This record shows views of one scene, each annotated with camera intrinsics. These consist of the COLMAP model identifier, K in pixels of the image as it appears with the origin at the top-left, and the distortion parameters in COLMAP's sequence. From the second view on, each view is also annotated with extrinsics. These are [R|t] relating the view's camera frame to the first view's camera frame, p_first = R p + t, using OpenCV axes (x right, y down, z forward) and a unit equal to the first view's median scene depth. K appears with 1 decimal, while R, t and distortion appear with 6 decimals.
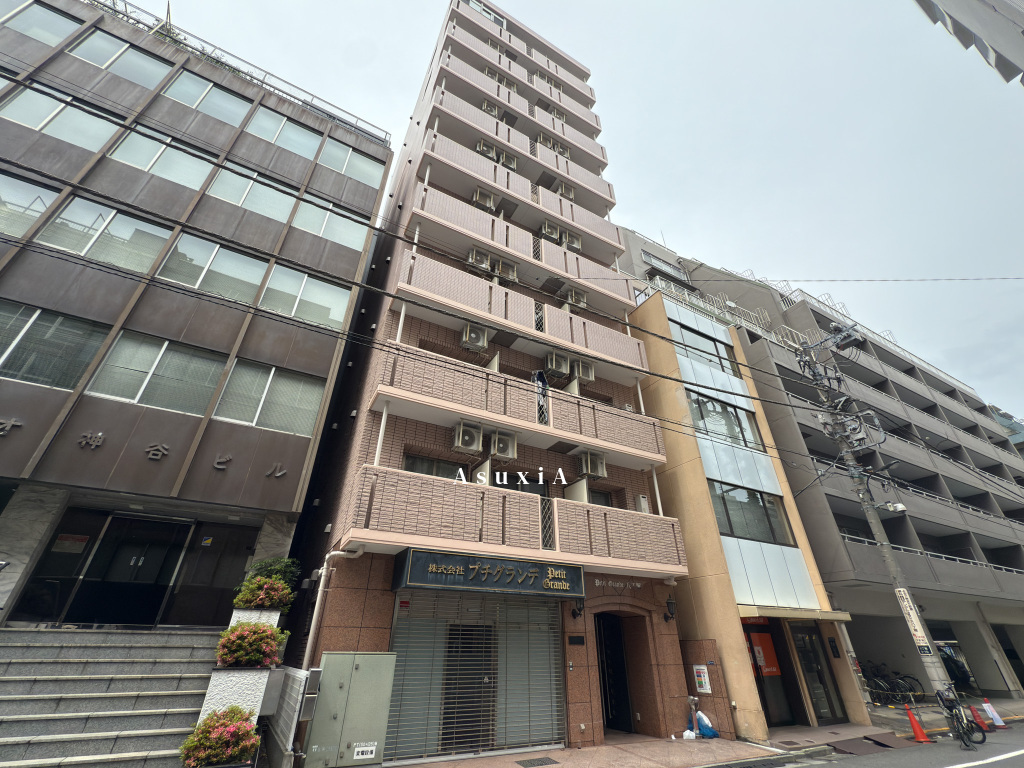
lens RADIAL K [[420.6, 0, 510.3], [0, 420.6, 386.9], [0, 0, 1]] dist [0.000542, -0.000200]
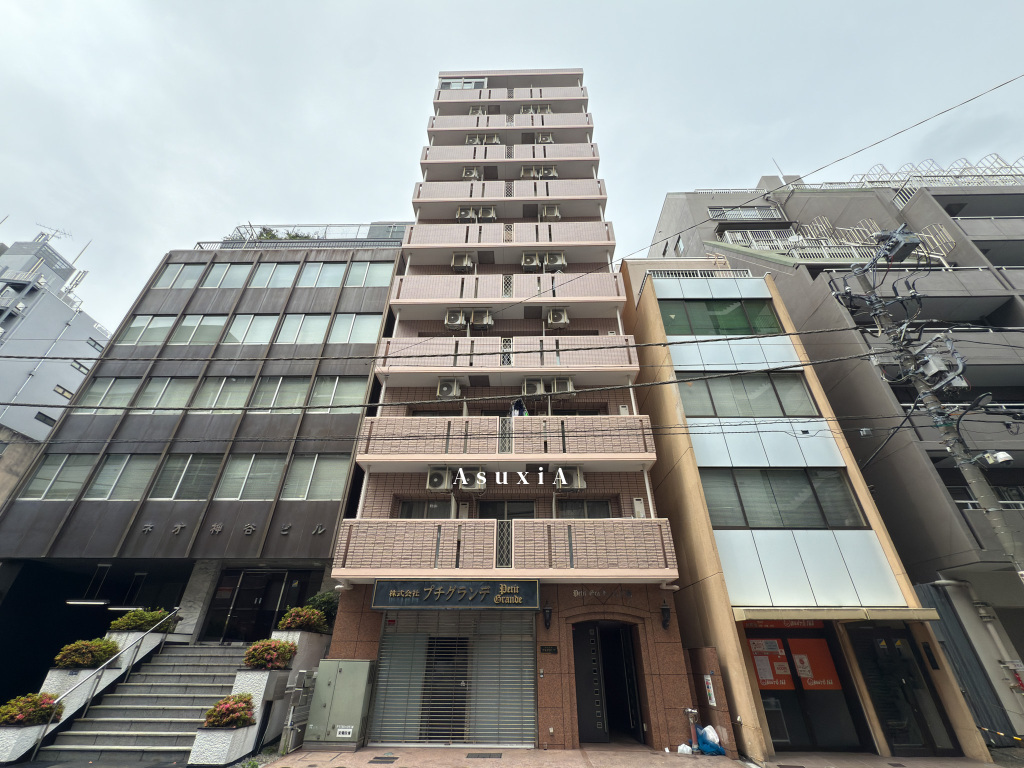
lens RADIAL K [[415.5, 0, 512.9], [0, 415.5, 393.9], [0, 0, 1]] dist [0.000378, -0.000301]
pose [[0.873791, -0.261906, -0.409750, 0.678082], [0.256259, 0.964088, -0.069759, 0.025320], [0.413306, -0.044047, 0.909526, 0.028496]]
